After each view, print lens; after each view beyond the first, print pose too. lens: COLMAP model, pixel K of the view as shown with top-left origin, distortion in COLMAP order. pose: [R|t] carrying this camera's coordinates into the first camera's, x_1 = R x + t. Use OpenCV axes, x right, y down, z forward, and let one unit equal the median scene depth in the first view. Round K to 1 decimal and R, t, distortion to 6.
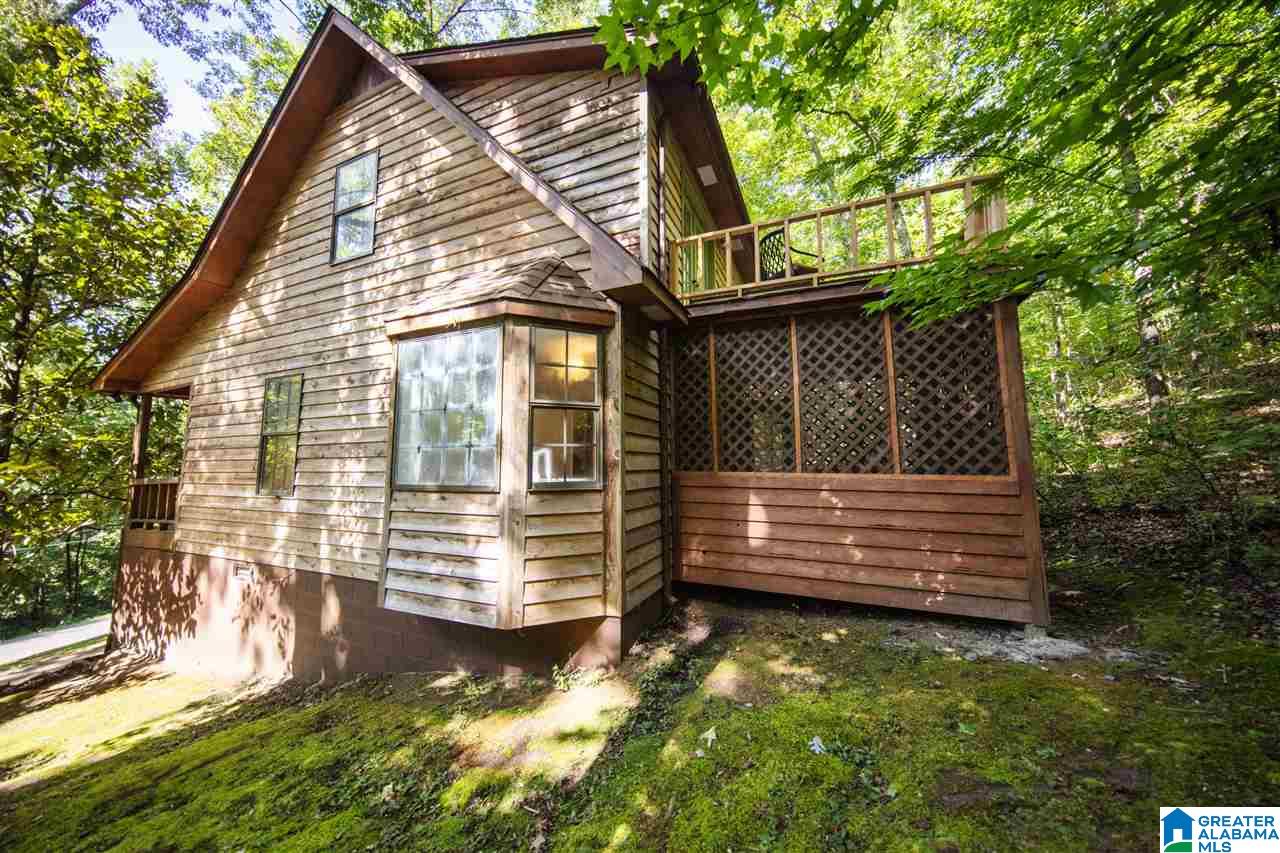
lens RADIAL K [[426.3, 0, 639.0], [0, 426.3, 423.1], [0, 0, 1]] dist [-0.000718, -0.000039]
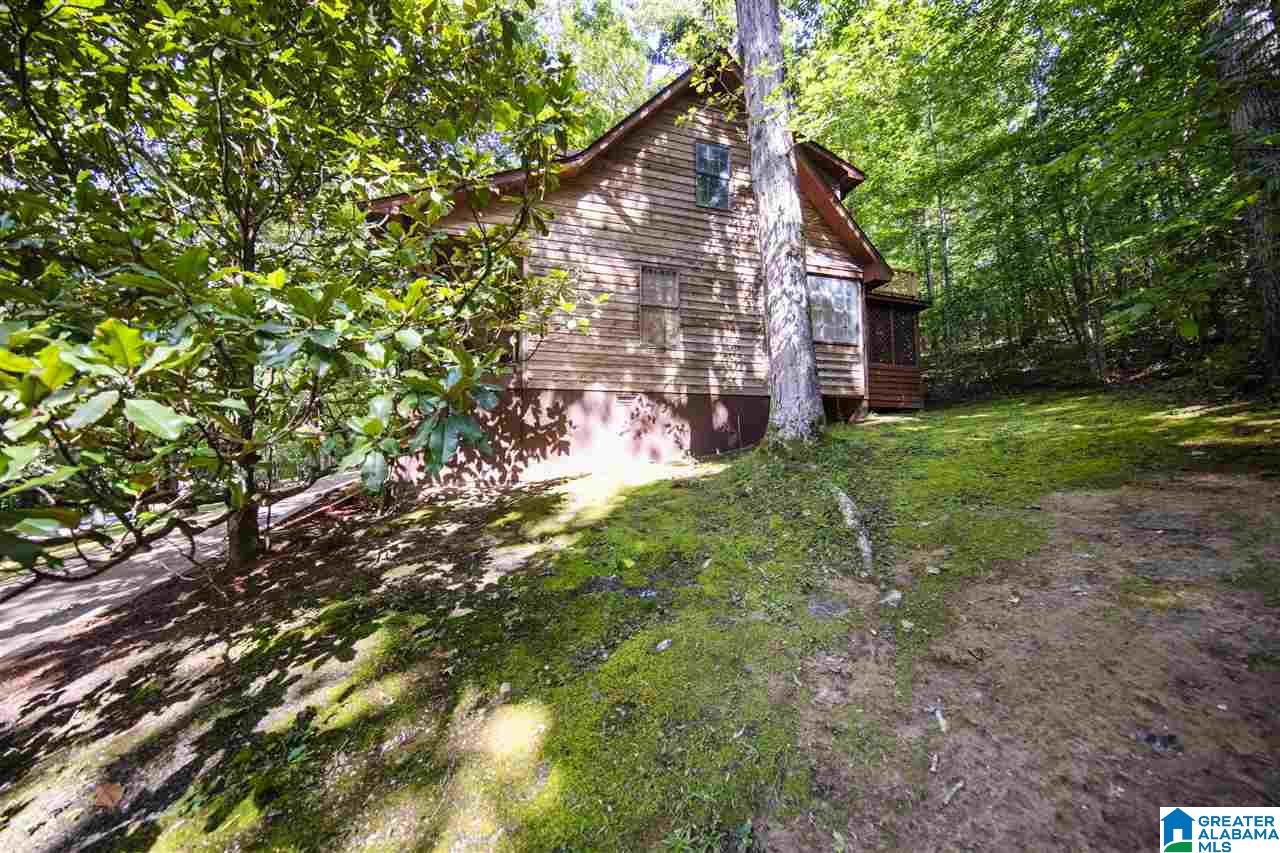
lens RADIAL K [[424.8, 0, 637.7], [0, 424.8, 428.3], [0, 0, 1]] dist [0.000961, 0.000008]
pose [[0.755786, 0.032756, 0.653999, -1.997309], [-0.058775, 0.998110, 0.017932, 0.457926], [-0.652176, -0.051991, 0.756283, -0.083525]]
